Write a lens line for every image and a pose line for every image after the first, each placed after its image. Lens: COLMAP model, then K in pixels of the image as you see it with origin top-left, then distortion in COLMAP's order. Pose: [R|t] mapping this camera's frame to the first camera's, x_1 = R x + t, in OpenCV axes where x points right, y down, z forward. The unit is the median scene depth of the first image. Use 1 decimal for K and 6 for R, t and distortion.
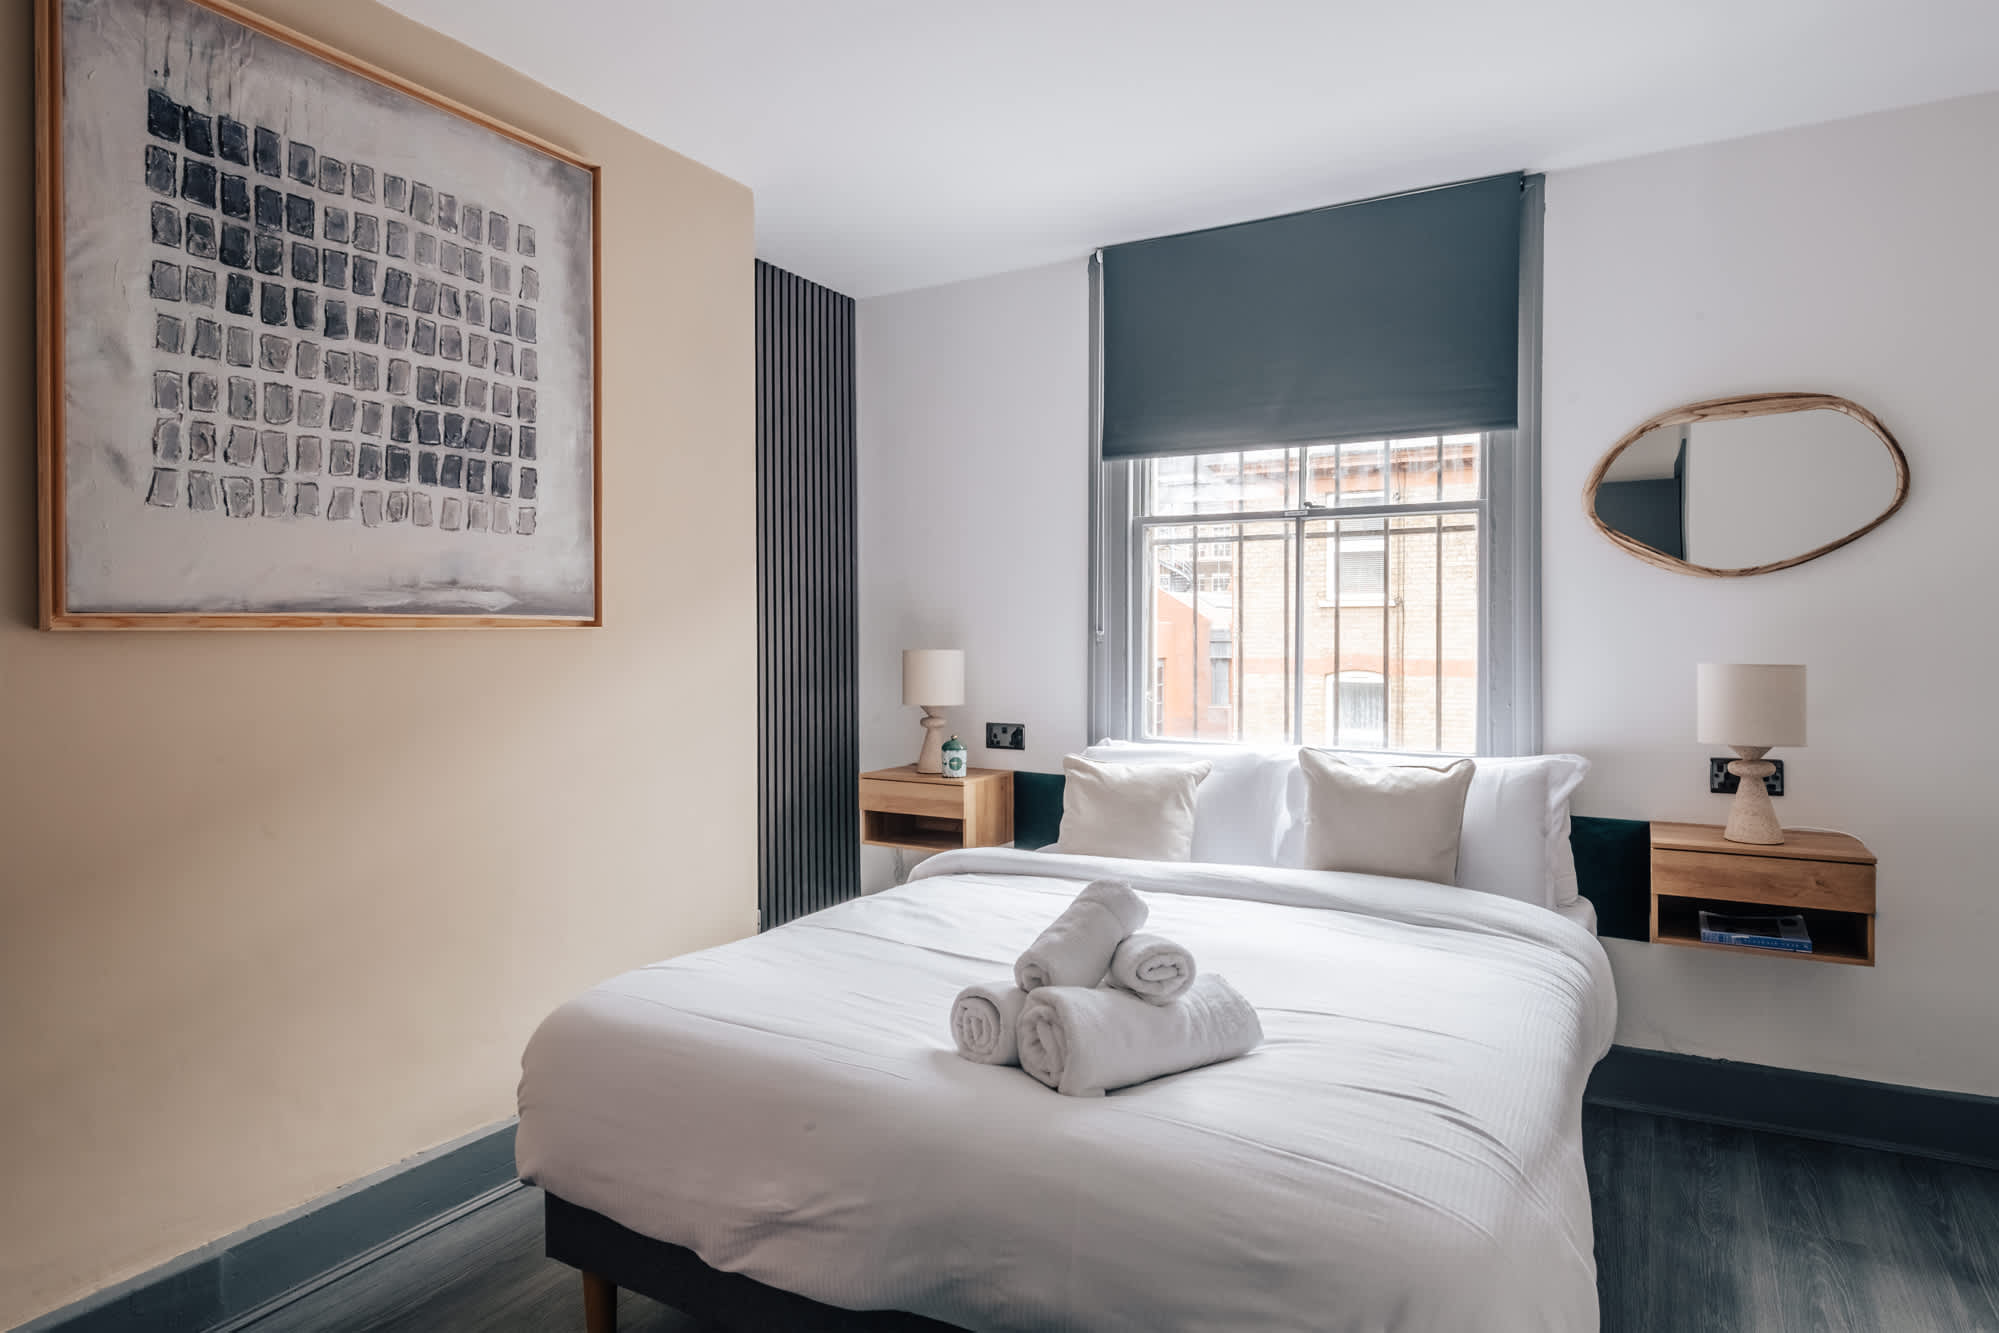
lens RADIAL K [[1142.5, 0, 984.4], [0, 1142.5, 643.5], [0, 0, 1]] dist [0.016228, -0.011659]
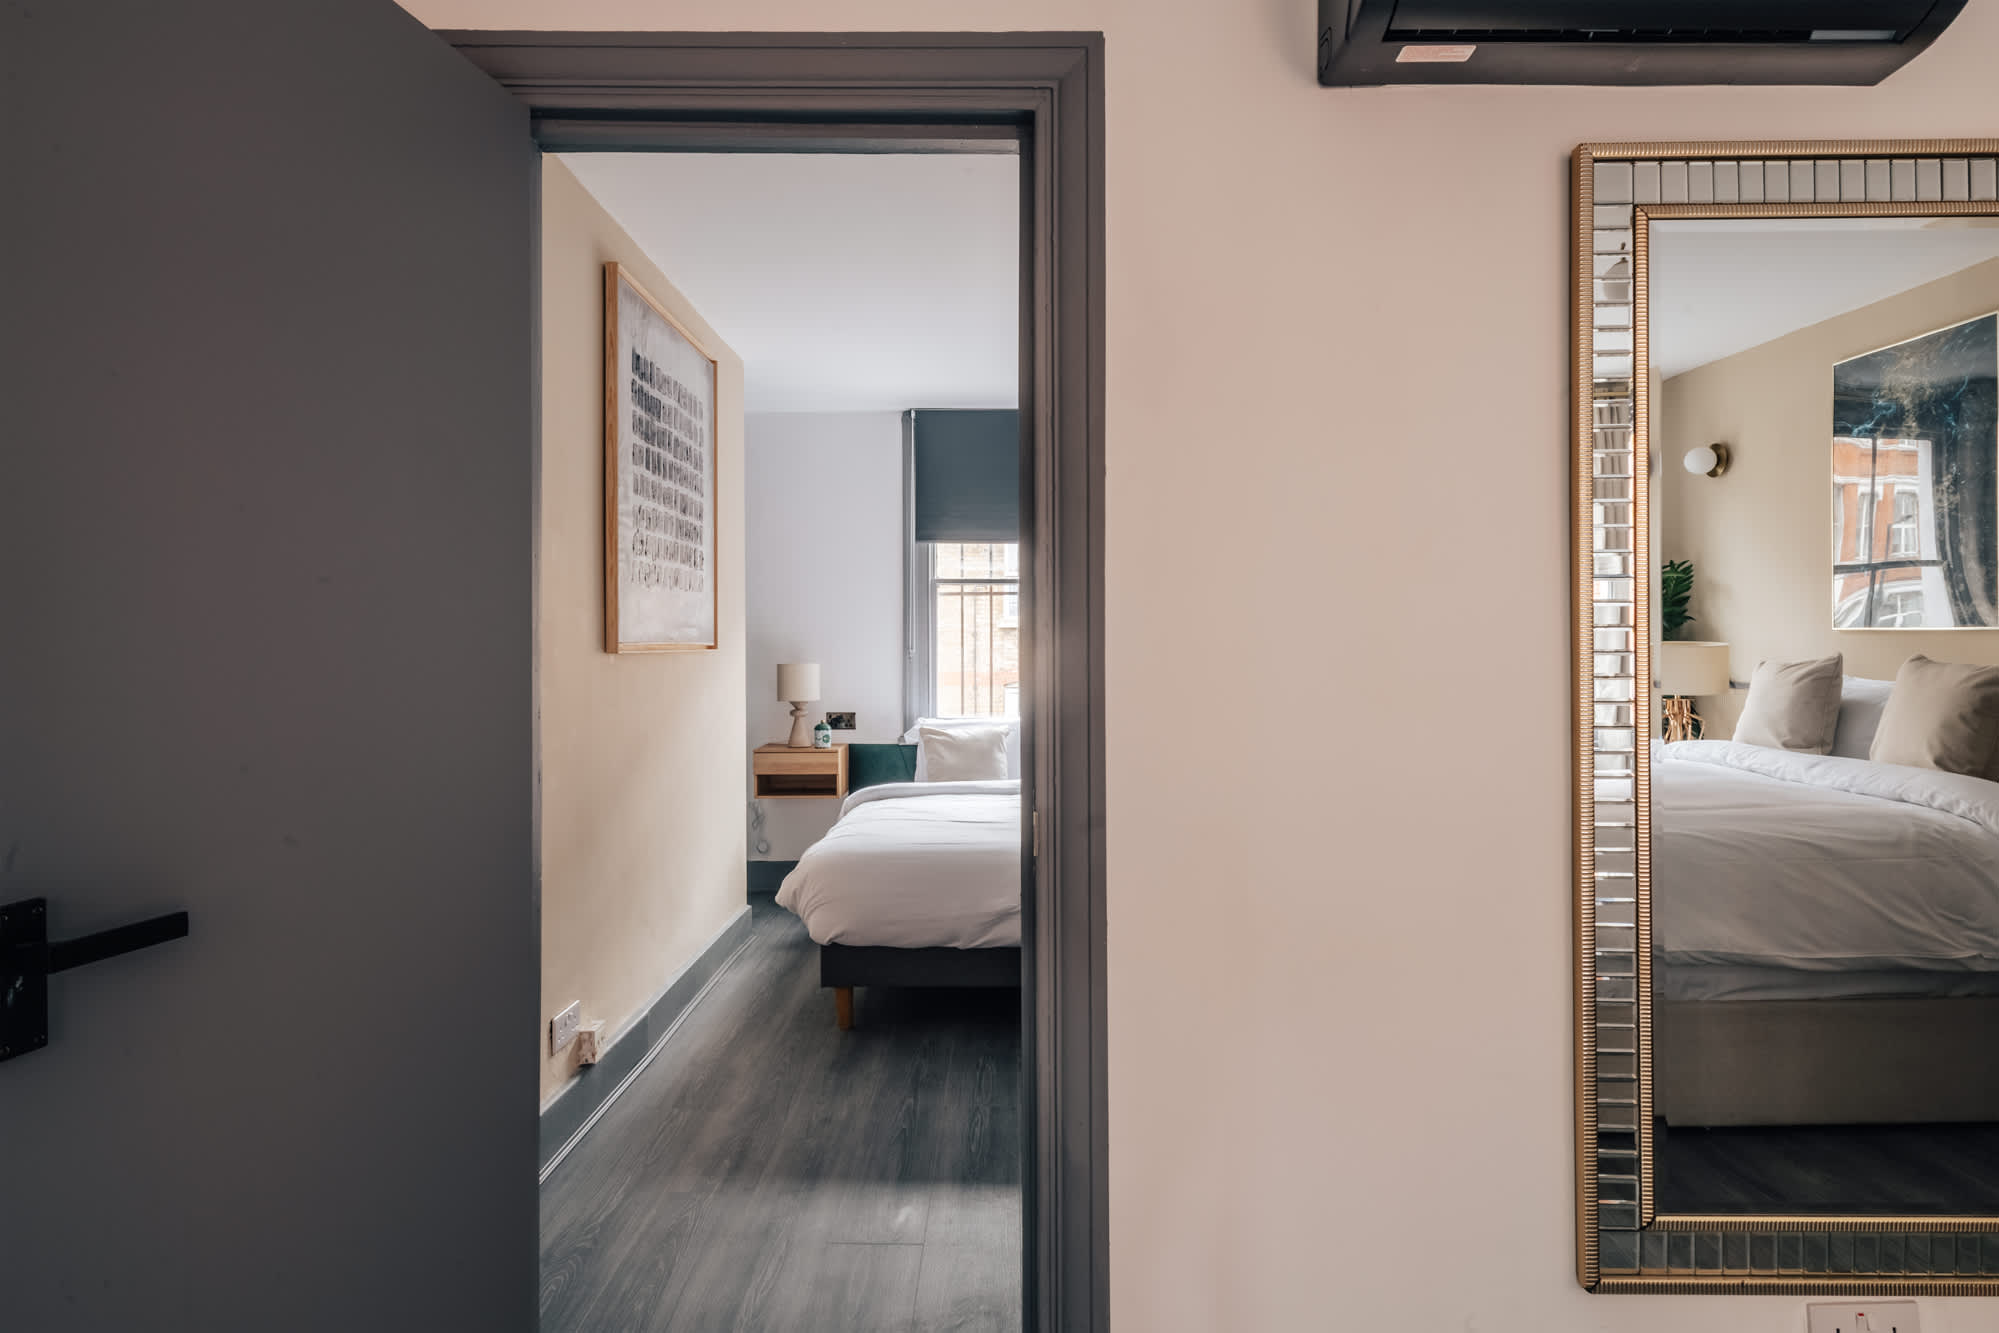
lens RADIAL K [[1142.5, 0, 1011.6], [0, 1142.5, 651.1], [0, 0, 1]] dist [0.016228, -0.011659]
pose [[0.860088, -0.004519, 0.510127, -0.832647], [0.008890, 0.999942, -0.006131, 0.001393], [-0.510069, 0.009808, 0.860078, -0.601721]]
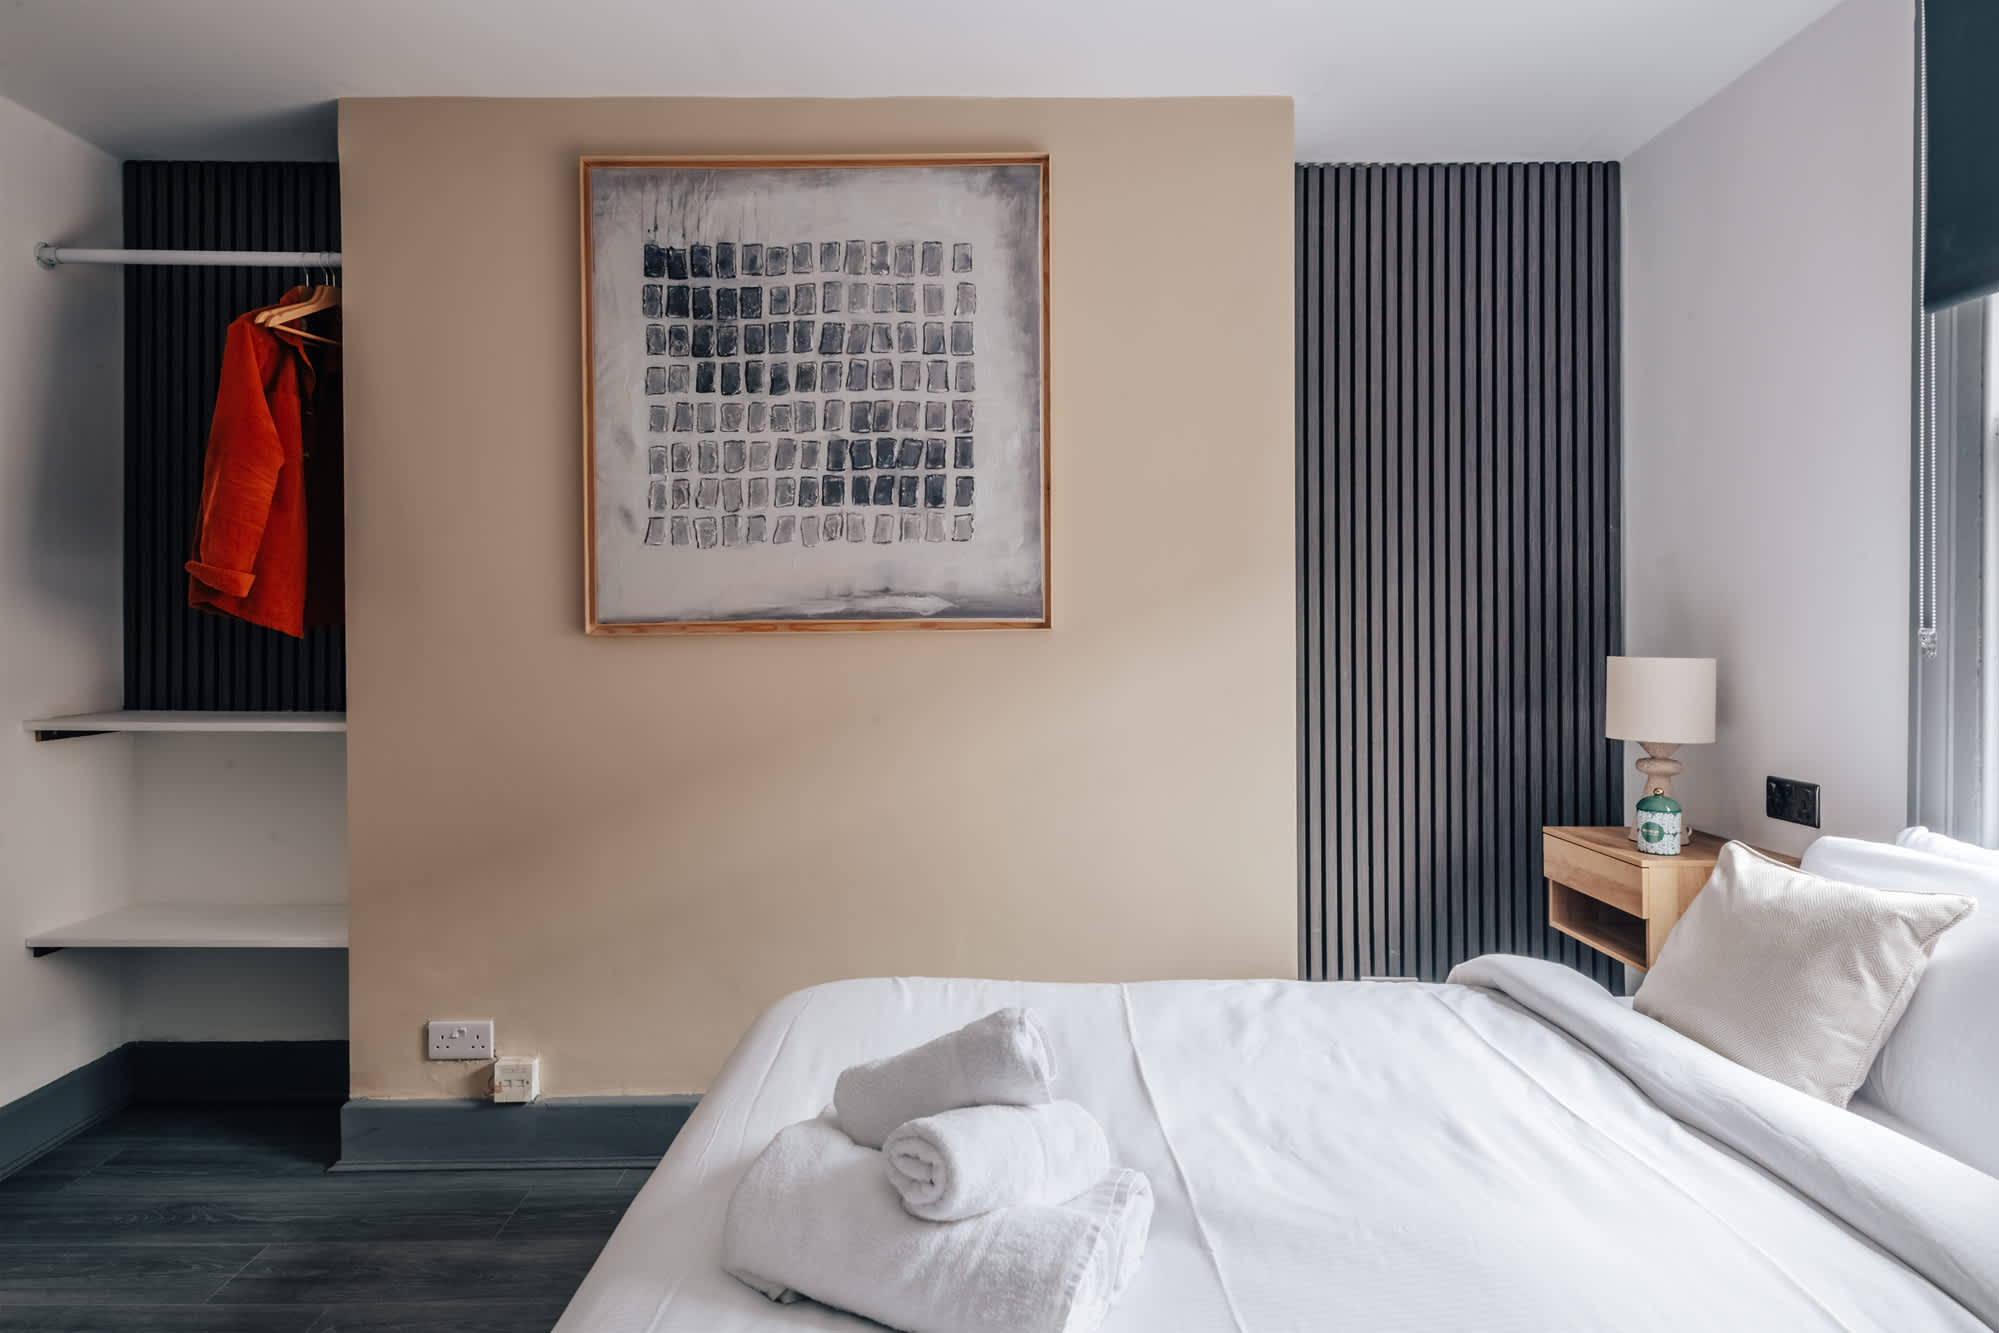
lens RADIAL K [[1142.5, 0, 983.8], [0, 1142.5, 647.3], [0, 0, 1]] dist [0.016228, -0.011659]
pose [[0.500459, 0.009788, -0.865705, 0.501971], [-0.002927, 0.999950, 0.009613, -0.008274], [0.865755, -0.002277, 0.500463, 0.487826]]
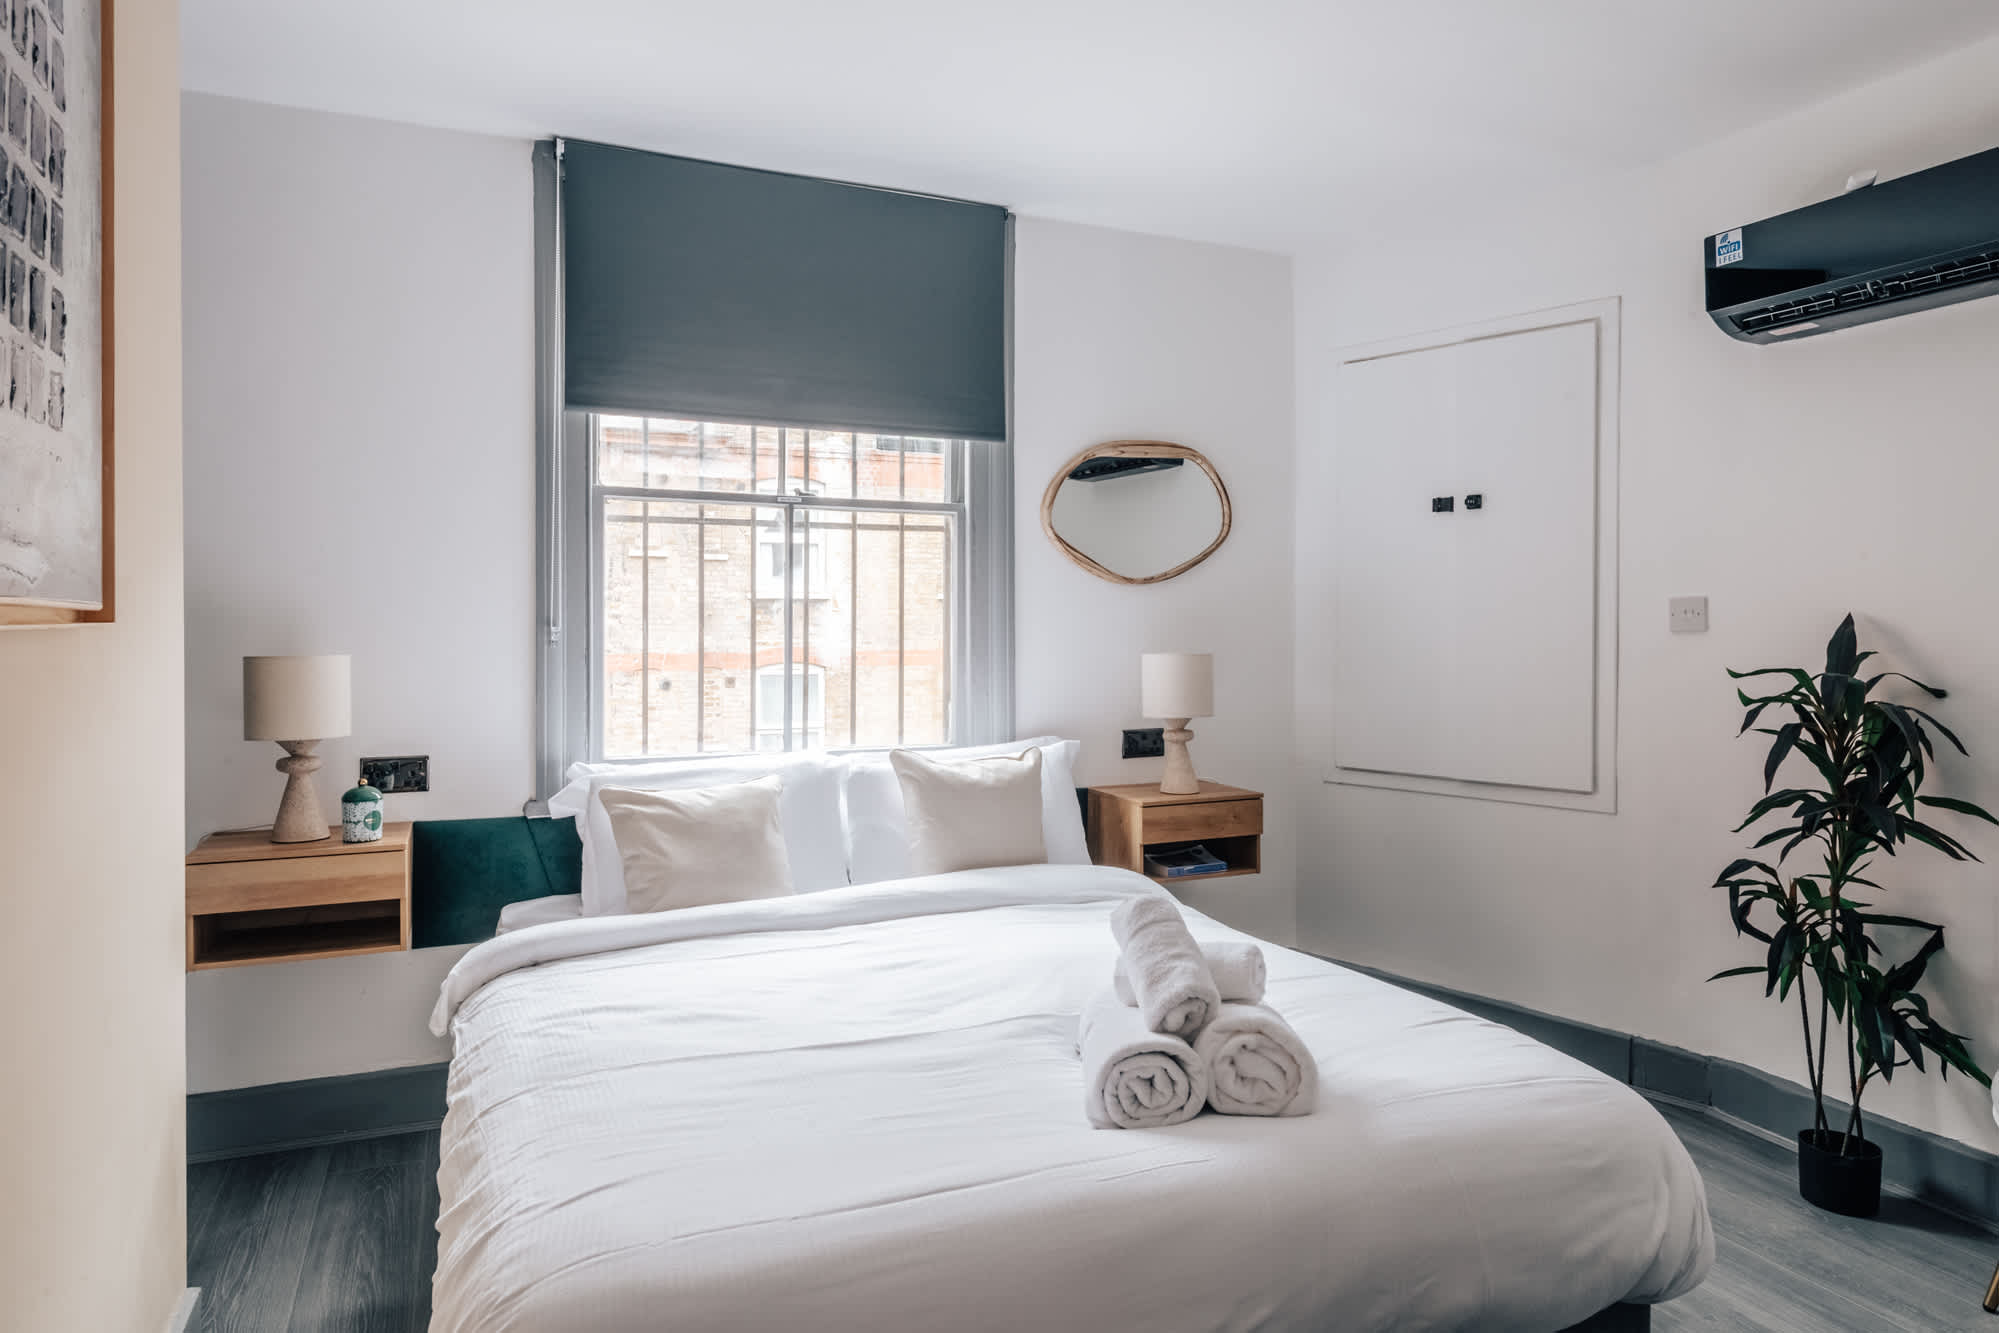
lens RADIAL K [[1230.2, 0, 987.3], [0, 1230.2, 635.3], [0, 0, 1]] dist [0.021149, -0.012984]
pose [[0.591497, -0.006534, 0.806281, -0.577421], [0.006135, 0.999975, 0.003604, -0.008956], [-0.806284, 0.002815, 0.591522, 0.376083]]
